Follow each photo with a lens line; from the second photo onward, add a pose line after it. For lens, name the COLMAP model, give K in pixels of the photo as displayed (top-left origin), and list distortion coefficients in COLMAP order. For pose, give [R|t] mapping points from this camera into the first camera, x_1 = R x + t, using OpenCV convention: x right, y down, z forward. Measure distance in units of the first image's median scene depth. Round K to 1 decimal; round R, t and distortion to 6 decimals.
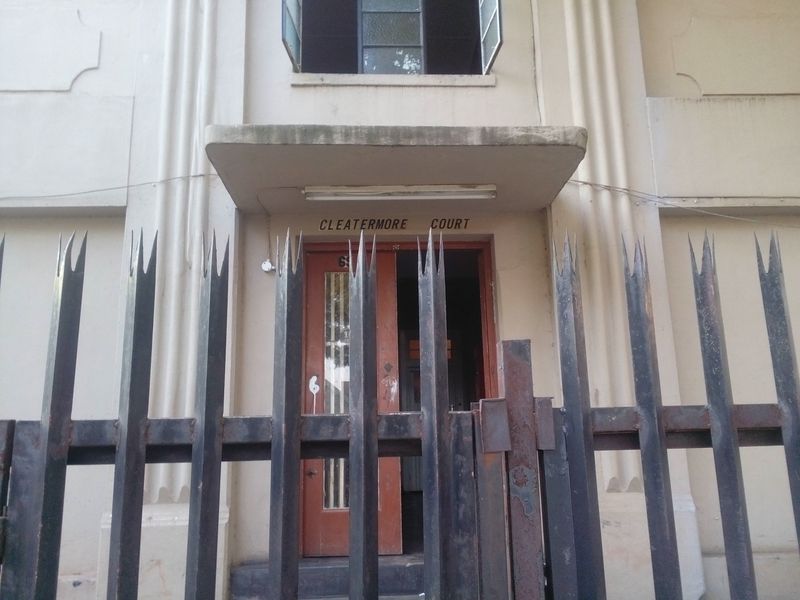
lens RADIAL K [[667.8, 0, 399.0], [0, 667.8, 315.3], [0, 0, 1]] dist [0.004756, -0.003750]
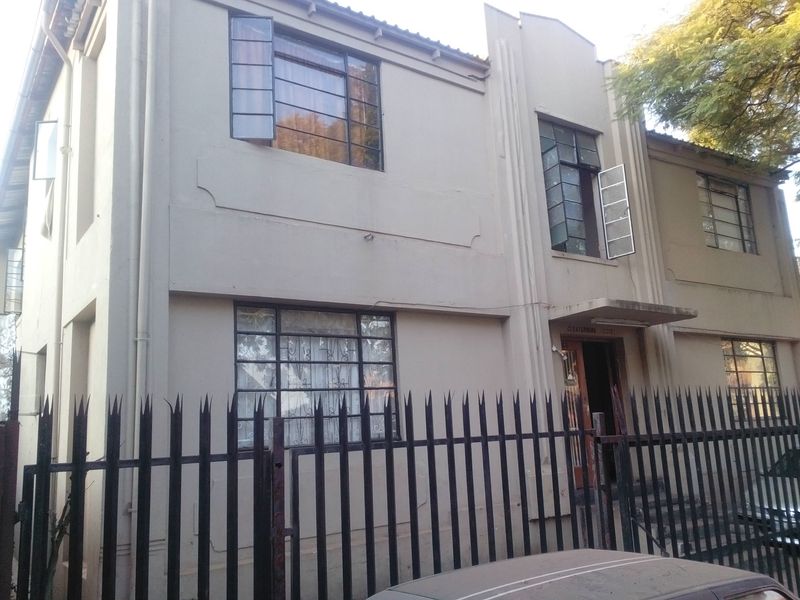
lens RADIAL K [[666.8, 0, 400.0], [0, 666.8, 300.0], [0, 0, 1]] dist [0.004201, -0.003476]
pose [[0.840479, 0.084994, 0.535137, -1.664241], [-0.070909, 0.996380, -0.046883, -0.091161], [-0.537185, 0.001458, 0.843463, -0.452139]]
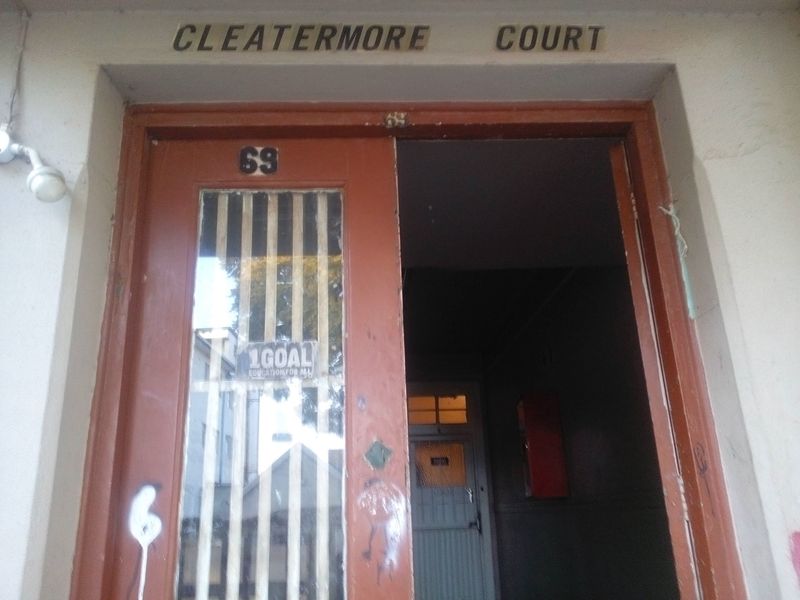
lens RADIAL K [[667.8, 0, 399.0], [0, 667.8, 315.3], [0, 0, 1]] dist [0.004756, -0.003750]
pose [[0.999880, -0.013018, 0.008433, -0.007749], [0.013858, 0.993979, -0.108689, 0.045387], [-0.006967, 0.108793, 0.994040, 0.671184]]
